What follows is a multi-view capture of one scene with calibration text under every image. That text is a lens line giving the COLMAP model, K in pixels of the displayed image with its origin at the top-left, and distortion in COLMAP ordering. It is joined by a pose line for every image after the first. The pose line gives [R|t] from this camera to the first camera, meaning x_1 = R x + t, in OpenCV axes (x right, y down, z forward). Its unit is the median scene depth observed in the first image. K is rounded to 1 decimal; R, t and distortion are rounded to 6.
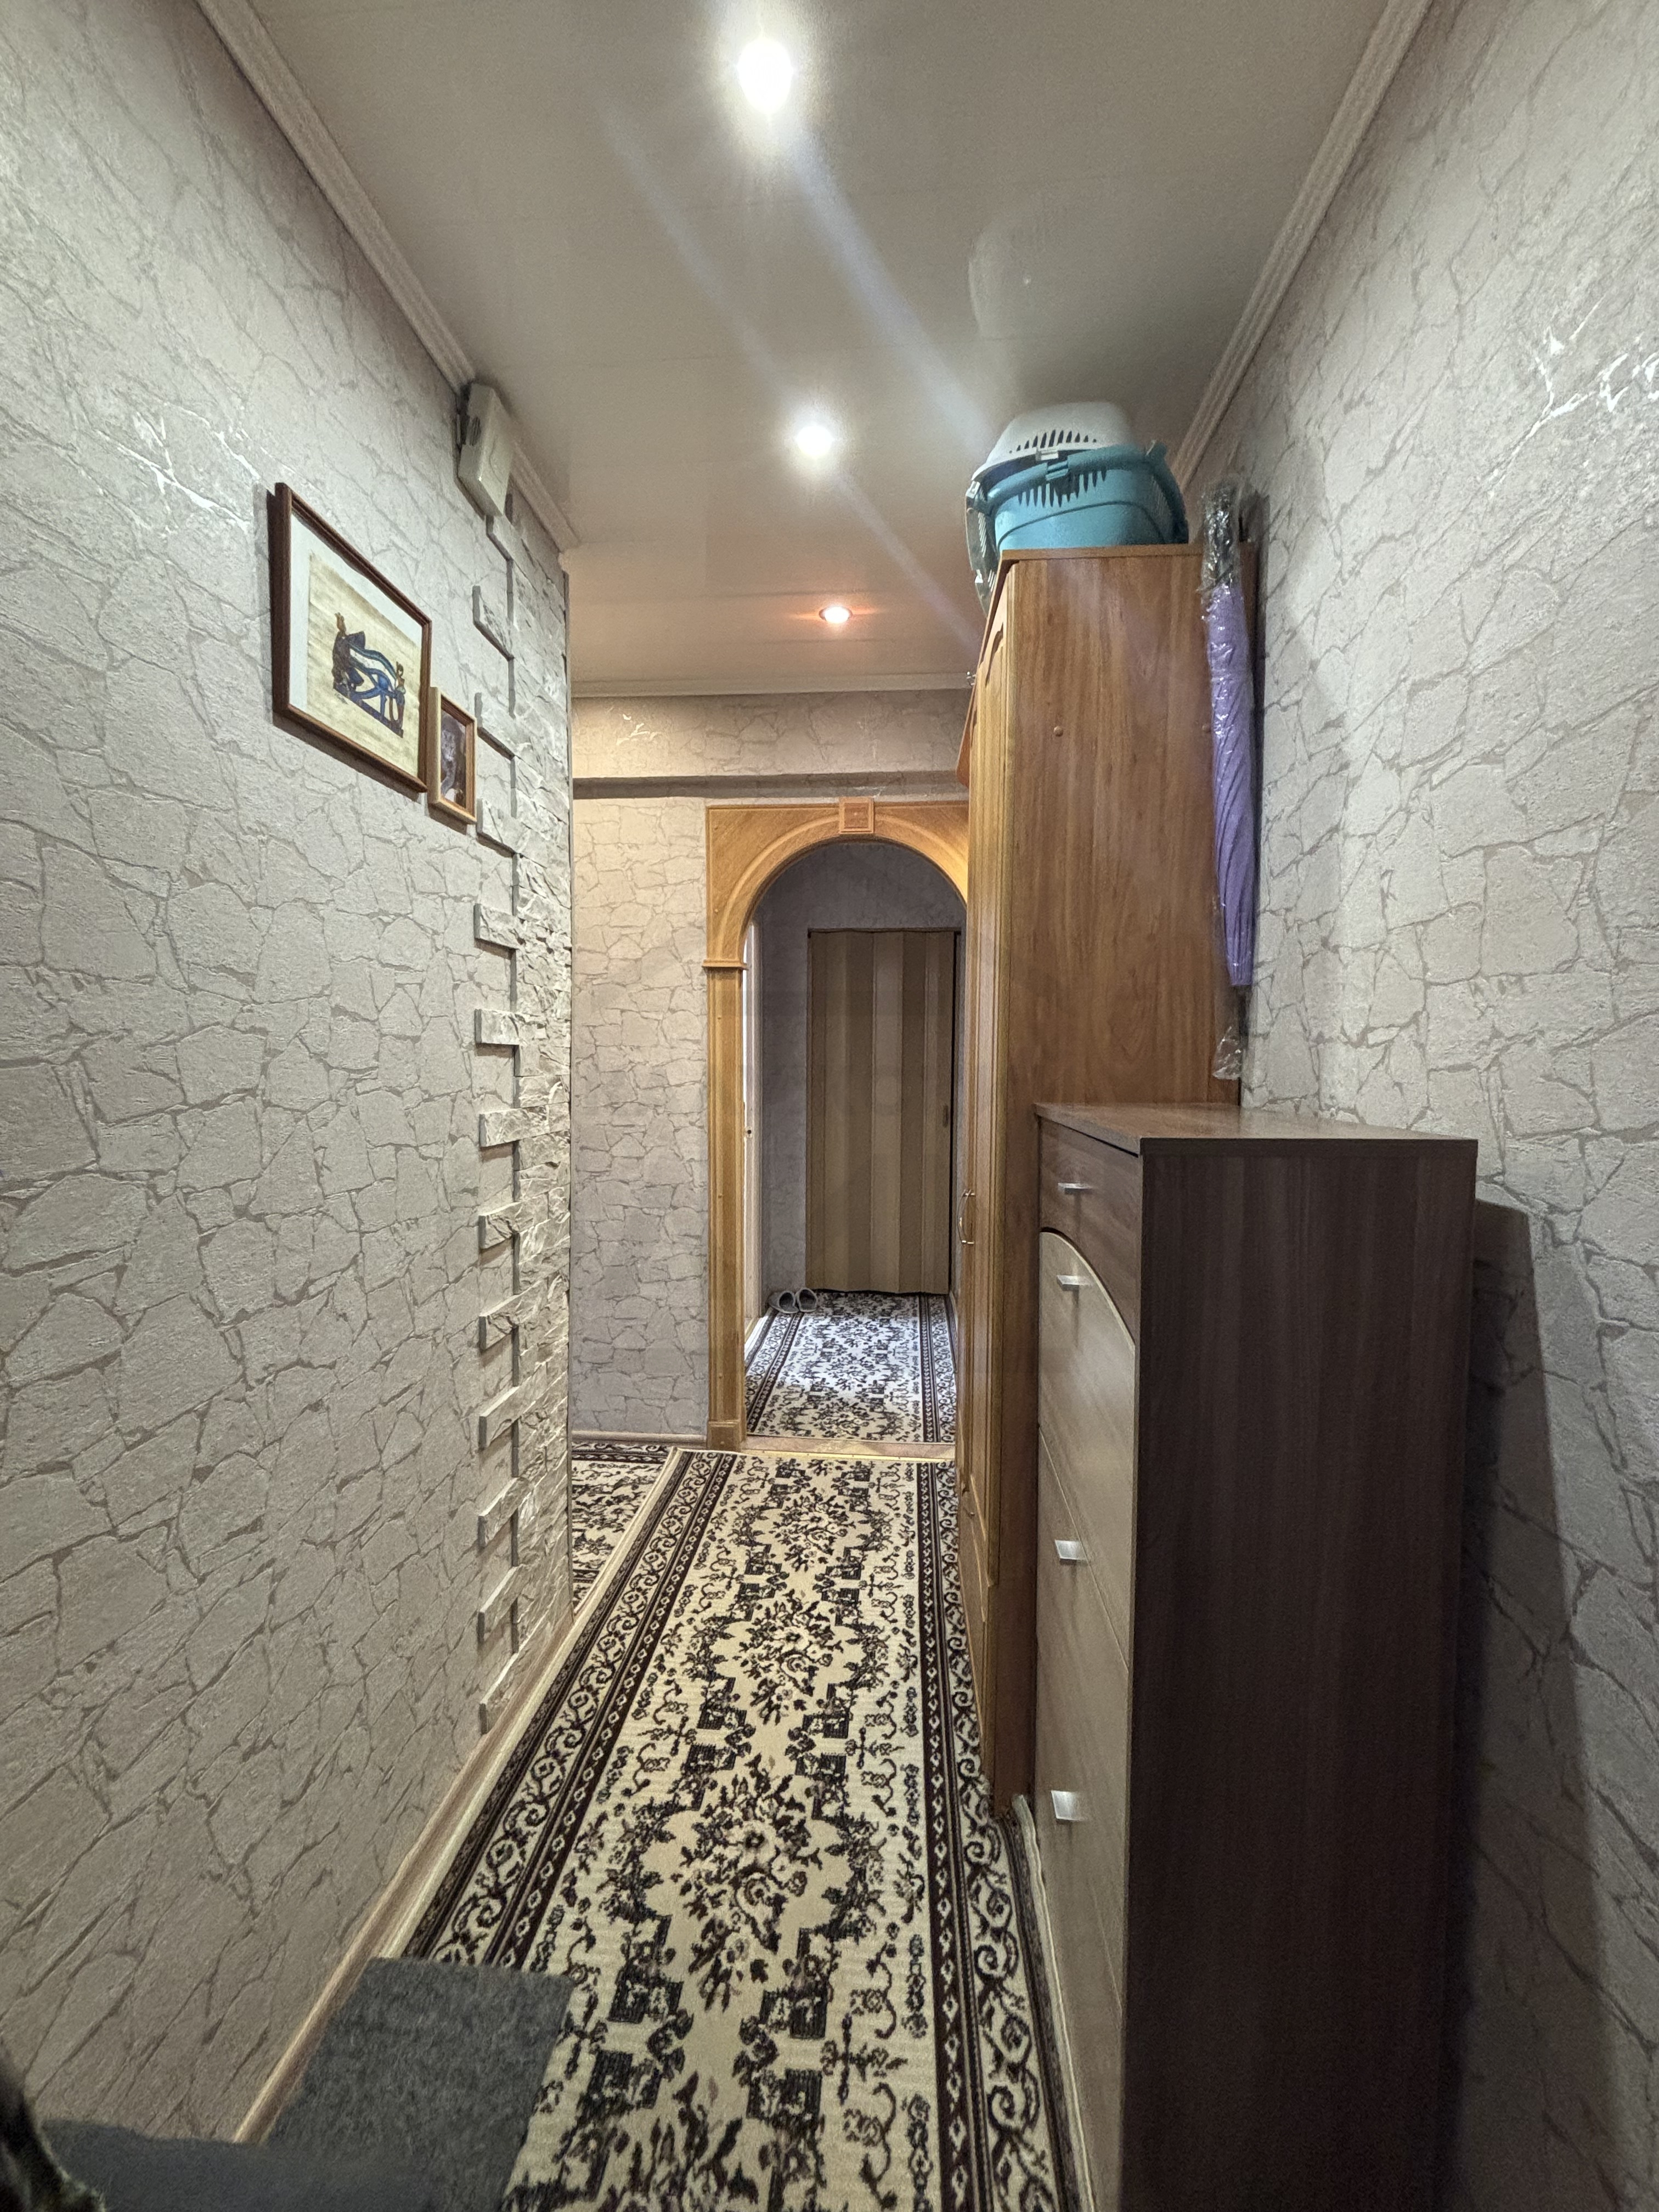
lens RADIAL K [[889.4, 0, 828.6], [0, 889.4, 1107.9], [0, 0, 1]] dist [0.002450, -0.001322]
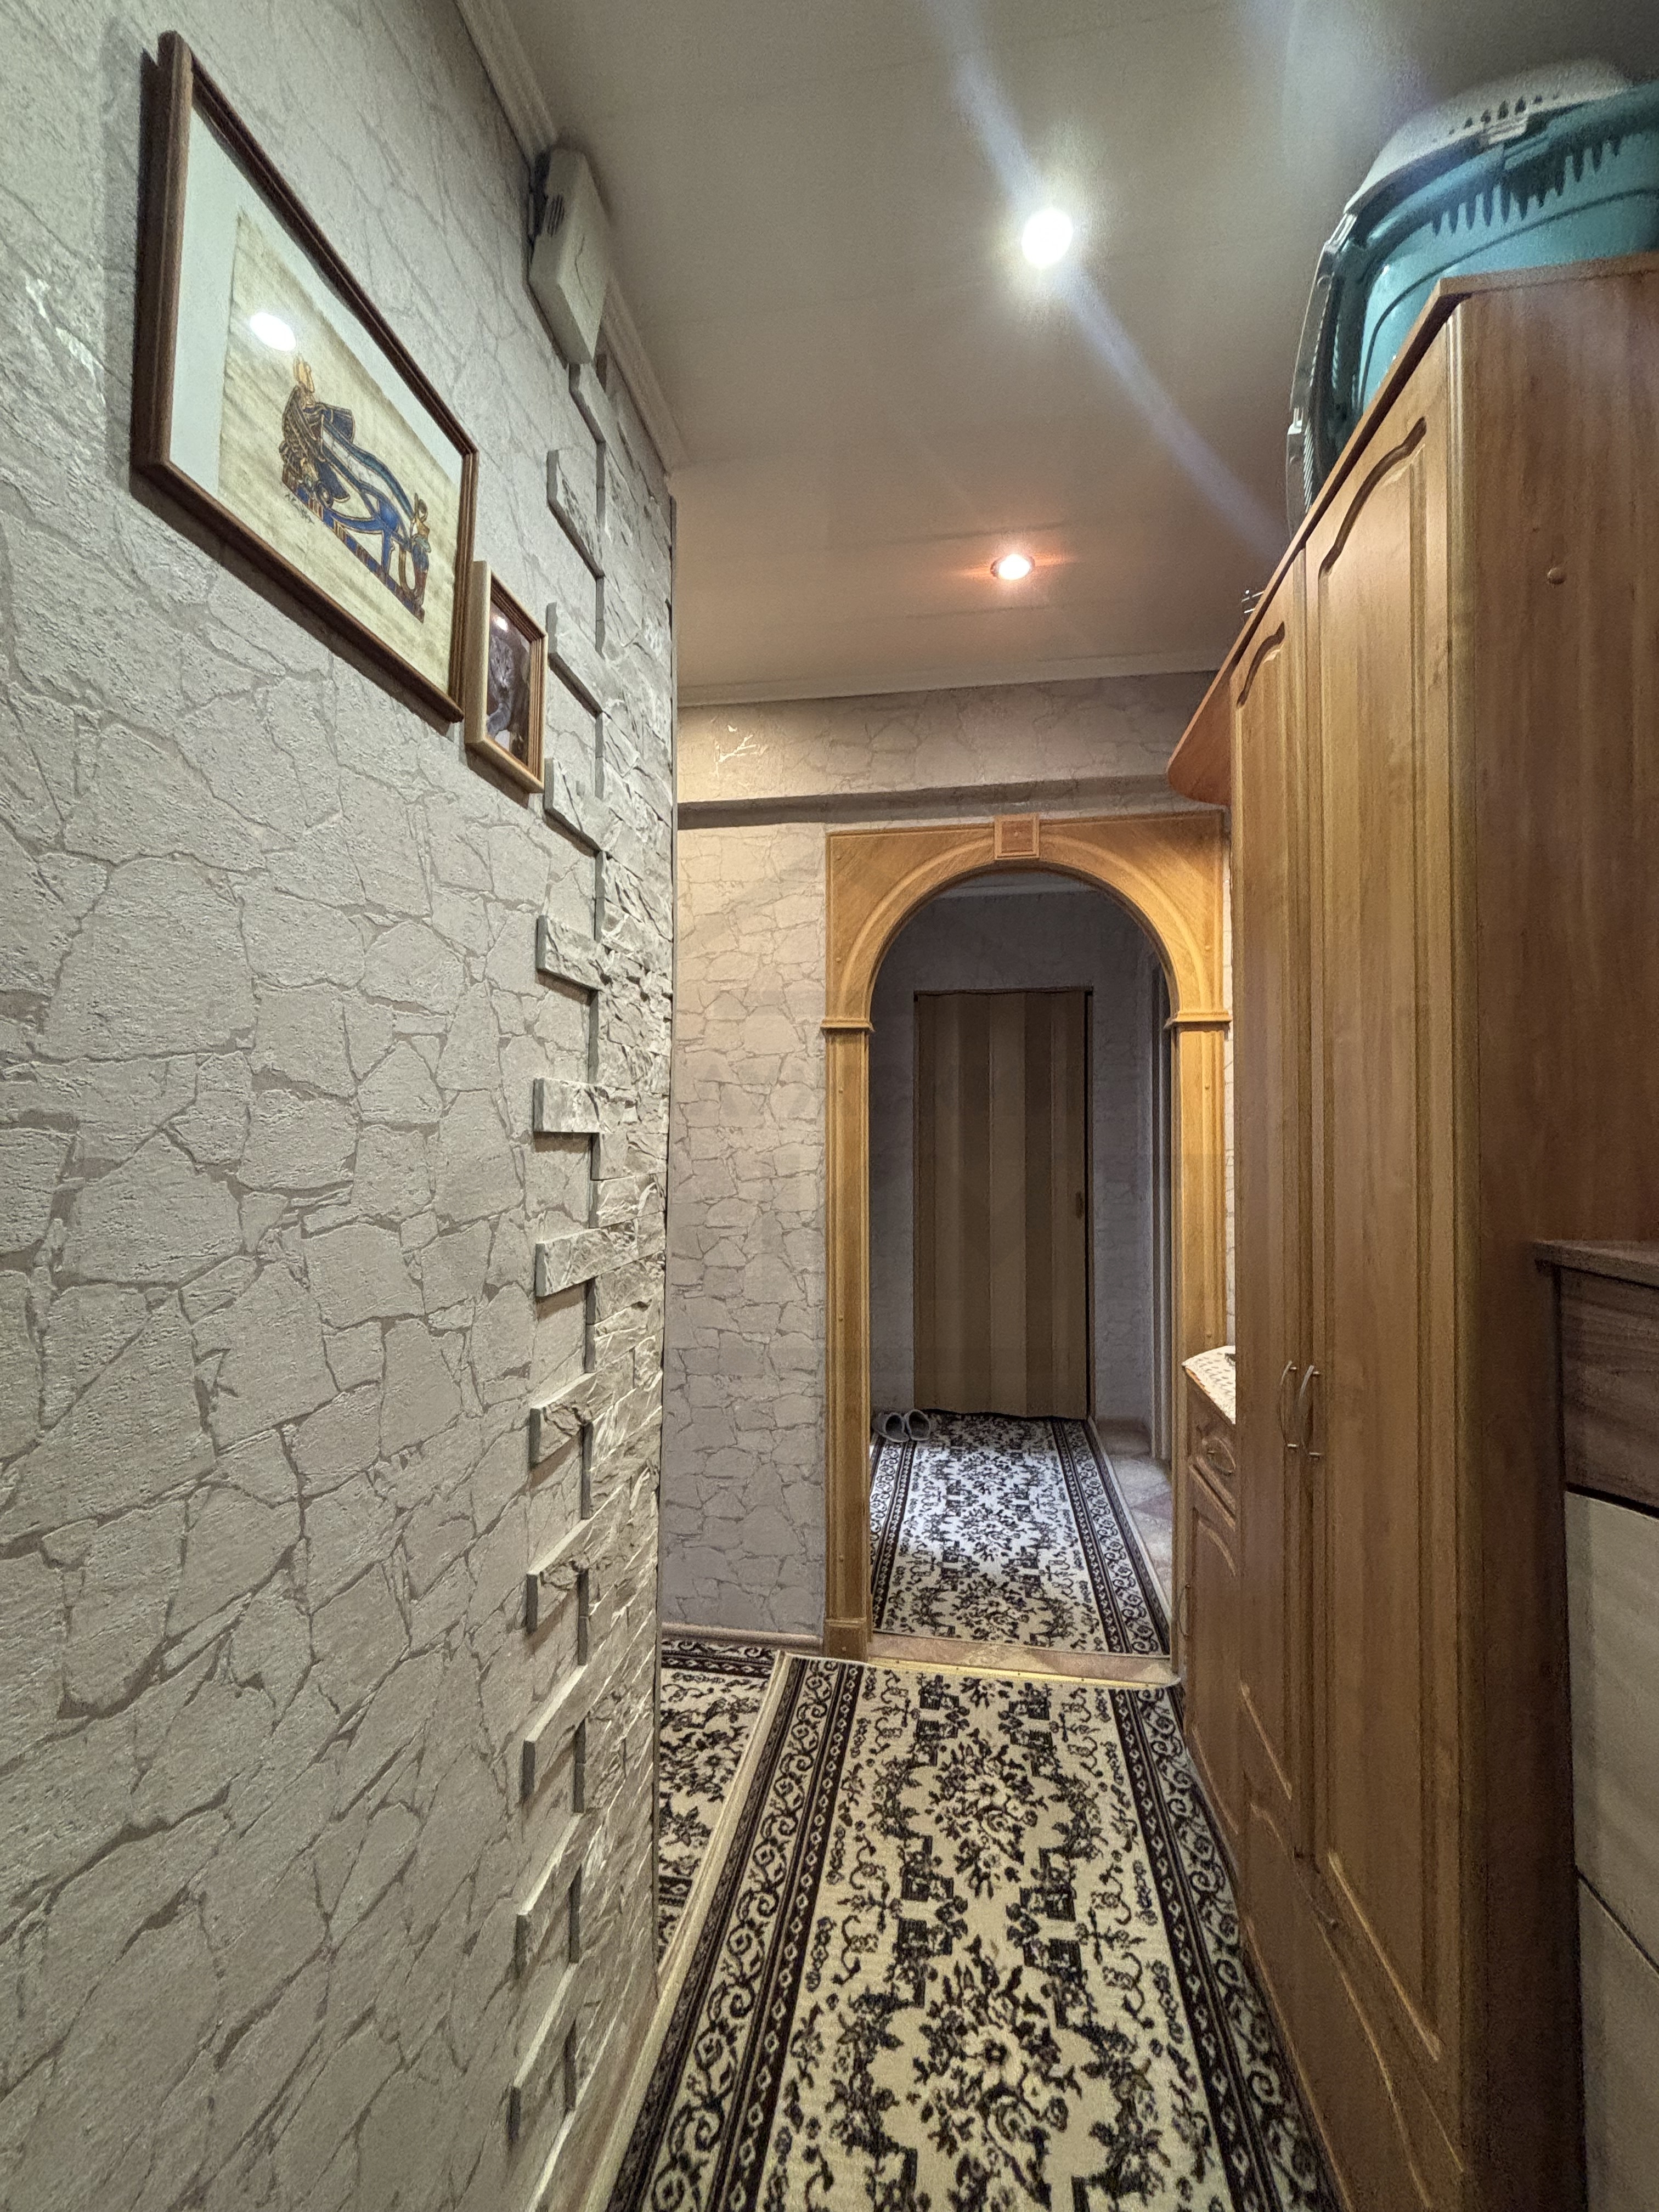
lens RADIAL K [[888.9, 0, 829.5], [0, 888.9, 1106.0], [0, 0, 1]] dist [0.000984, 0.000237]
pose [[0.997423, -0.006932, -0.071403, -0.127442], [0.000735, 0.996256, -0.086454, -0.032982], [0.071735, 0.086179, 0.993694, 0.347488]]
